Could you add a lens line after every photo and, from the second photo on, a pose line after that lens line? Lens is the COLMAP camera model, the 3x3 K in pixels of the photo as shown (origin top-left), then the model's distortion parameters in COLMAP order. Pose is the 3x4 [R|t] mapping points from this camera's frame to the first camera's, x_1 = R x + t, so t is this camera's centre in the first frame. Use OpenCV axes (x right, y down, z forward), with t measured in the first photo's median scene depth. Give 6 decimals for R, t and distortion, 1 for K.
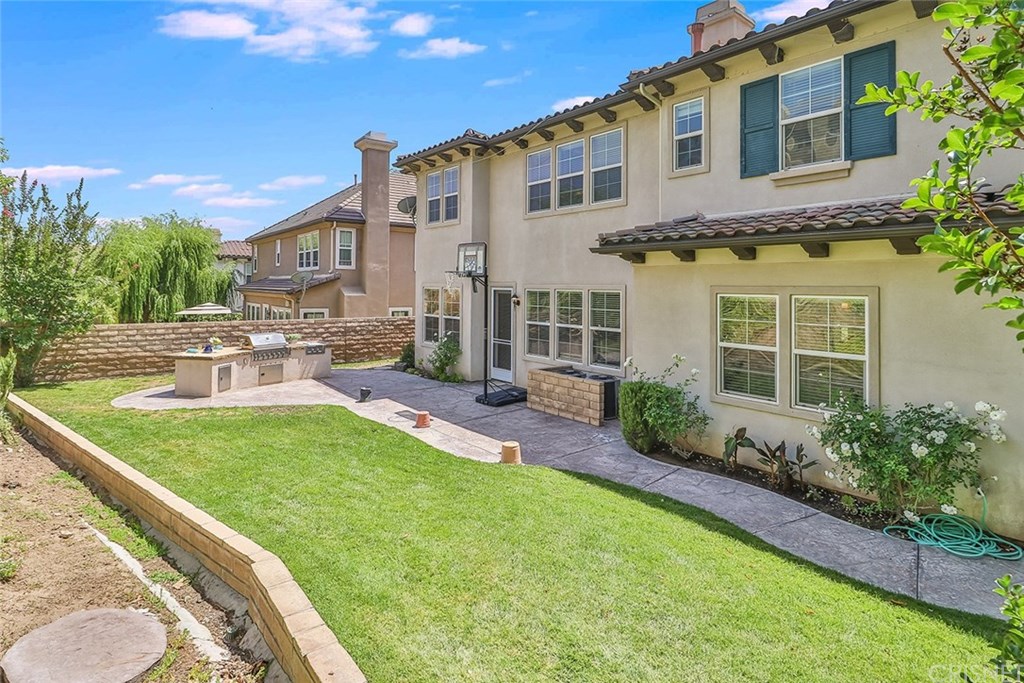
lens RADIAL K [[547.5, 0, 510.9], [0, 547.5, 276.3], [0, 0, 1]] dist [-0.002388, -0.000351]
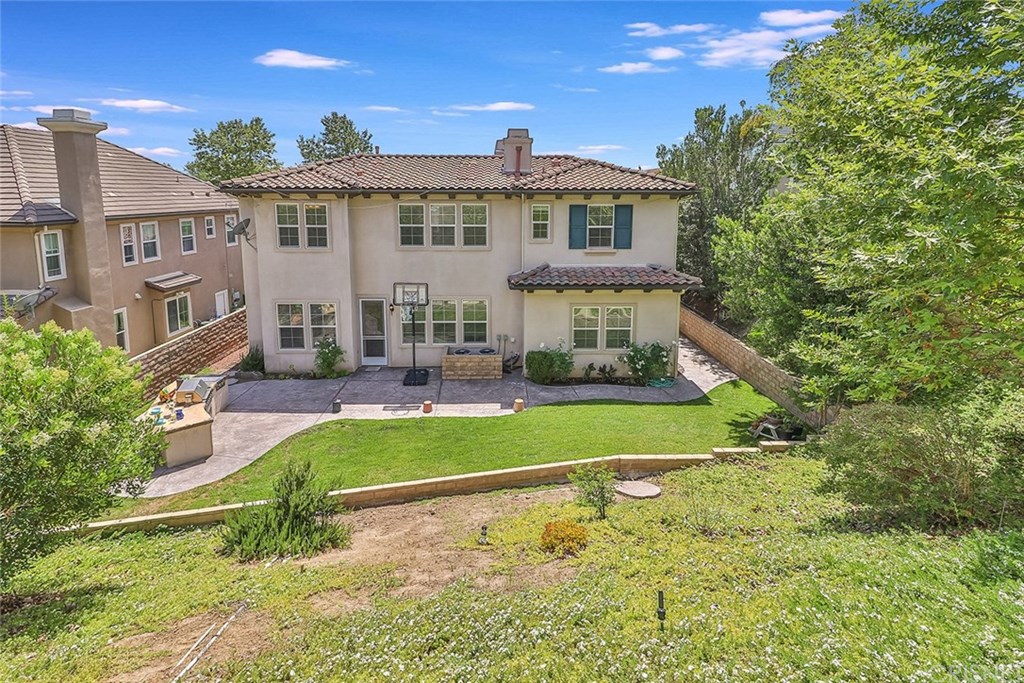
lens RADIAL K [[547.5, 0, 510.9], [0, 547.5, 276.3], [0, 0, 1]] dist [-0.002388, -0.000351]
pose [[0.594365, -0.140602, 0.791809, -0.964826], [-0.013081, 0.982777, 0.184332, -0.316506], [-0.804089, -0.119918, 0.582289, -0.048263]]
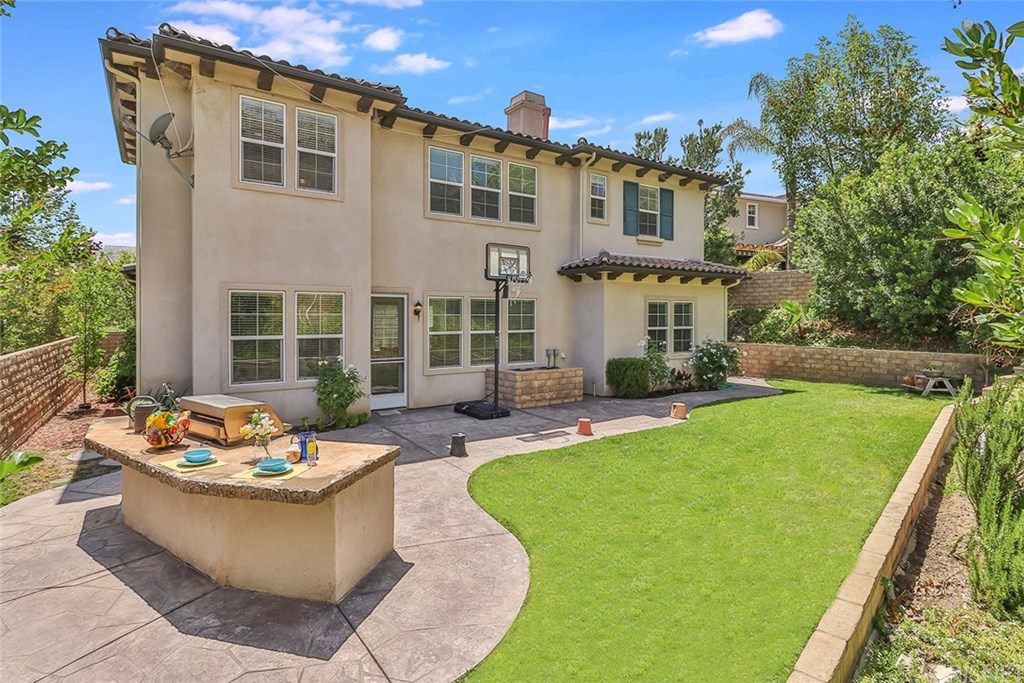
lens RADIAL K [[539.2, 0, 508.6], [0, 539.2, 320.4], [0, 0, 1]] dist [-0.001366, -0.000525]
pose [[0.052596, -0.019538, 0.998425, -0.896222], [-0.017955, 0.999628, 0.020507, 0.044604], [-0.998454, -0.019005, 0.052225, 0.866801]]
